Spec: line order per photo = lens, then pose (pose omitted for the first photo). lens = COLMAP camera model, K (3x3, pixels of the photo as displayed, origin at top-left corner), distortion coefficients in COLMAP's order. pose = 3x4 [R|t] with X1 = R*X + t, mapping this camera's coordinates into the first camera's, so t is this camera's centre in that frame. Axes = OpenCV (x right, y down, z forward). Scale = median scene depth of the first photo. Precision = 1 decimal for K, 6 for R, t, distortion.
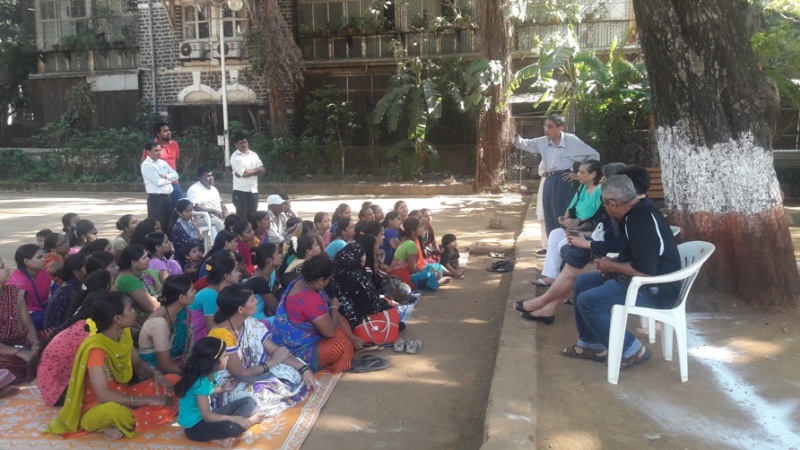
lens RADIAL K [[659.9, 0, 400.0], [0, 659.9, 225.0], [0, 0, 1]] dist [0.104087, -0.256928]
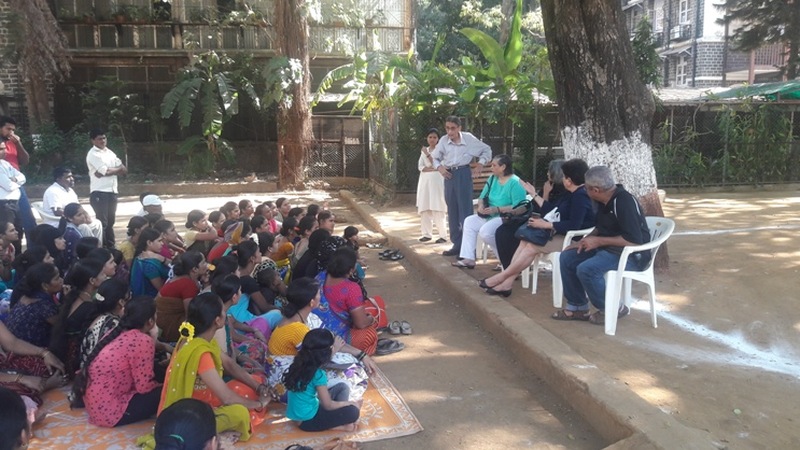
lens RADIAL K [[659.9, 0, 400.0], [0, 659.9, 225.0], [0, 0, 1]] dist [0.104087, -0.256928]
pose [[0.925510, -0.044828, 0.376060, -0.140728], [0.043726, 0.998978, 0.011469, 0.001144], [-0.376190, 0.005829, 0.926524, 0.001869]]
